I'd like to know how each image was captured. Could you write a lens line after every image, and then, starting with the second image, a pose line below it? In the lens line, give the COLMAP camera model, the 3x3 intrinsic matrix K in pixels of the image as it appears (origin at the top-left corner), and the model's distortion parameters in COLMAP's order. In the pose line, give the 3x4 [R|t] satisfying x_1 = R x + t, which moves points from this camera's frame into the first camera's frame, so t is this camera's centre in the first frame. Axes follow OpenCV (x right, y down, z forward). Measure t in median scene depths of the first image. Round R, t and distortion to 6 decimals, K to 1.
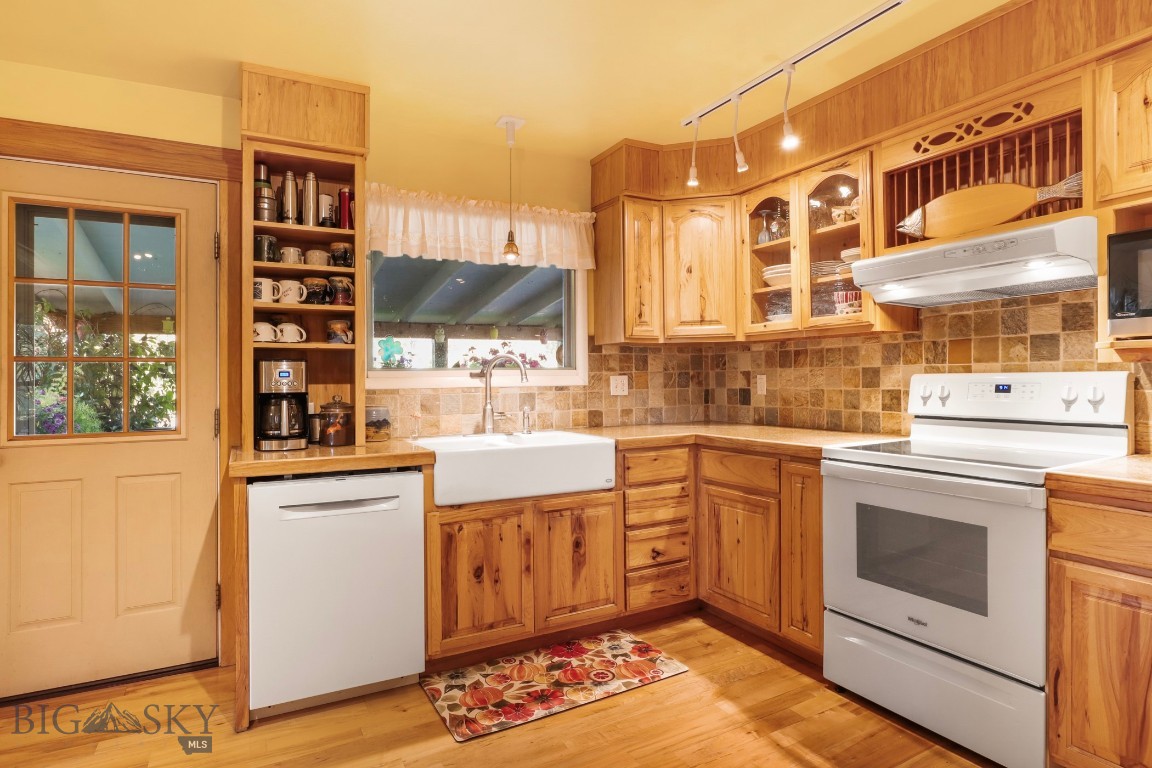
lens RADIAL K [[630.7, 0, 576.0], [0, 630.7, 384.0], [0, 0, 1]] dist [-0.007608, -0.000166]
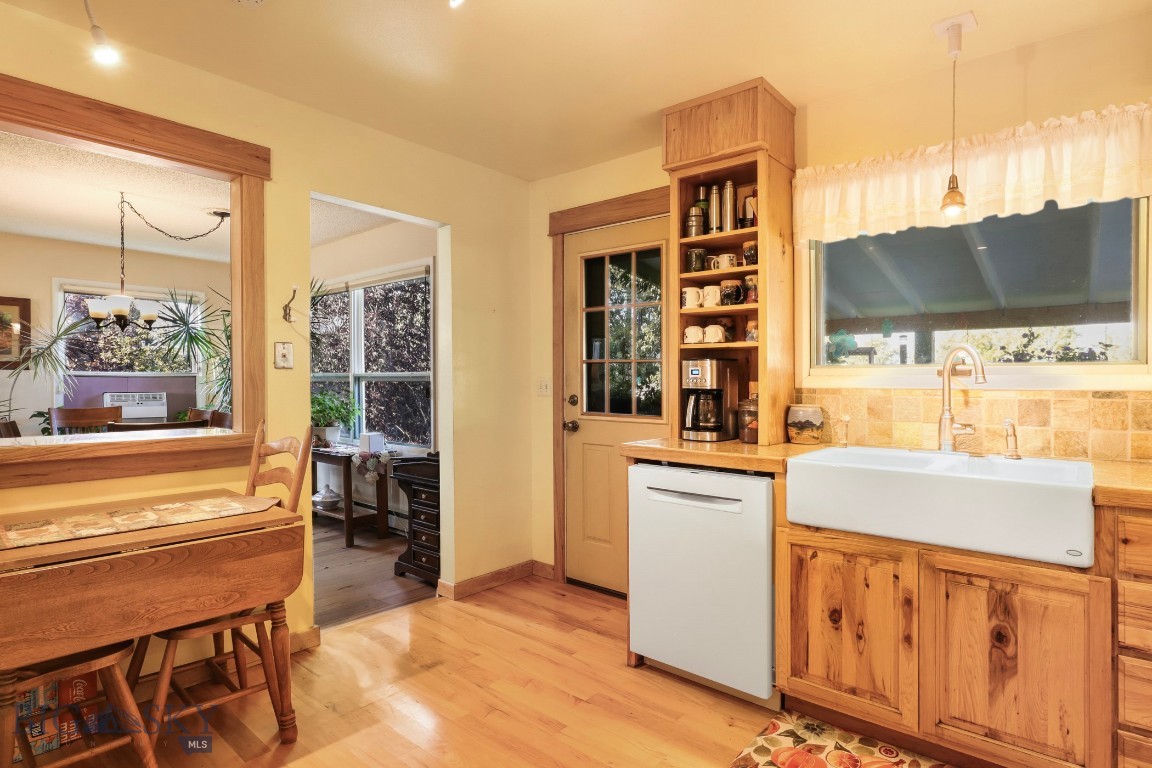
lens RADIAL K [[616.9, 0, 590.6], [0, 616.9, 377.5], [0, 0, 1]] dist [-0.028262, 0.019837]
pose [[0.373143, 0.007829, -0.927741, 0.453184], [-0.013975, 0.999898, 0.002817, -0.005931], [0.927669, 0.011914, 0.373215, 0.406594]]
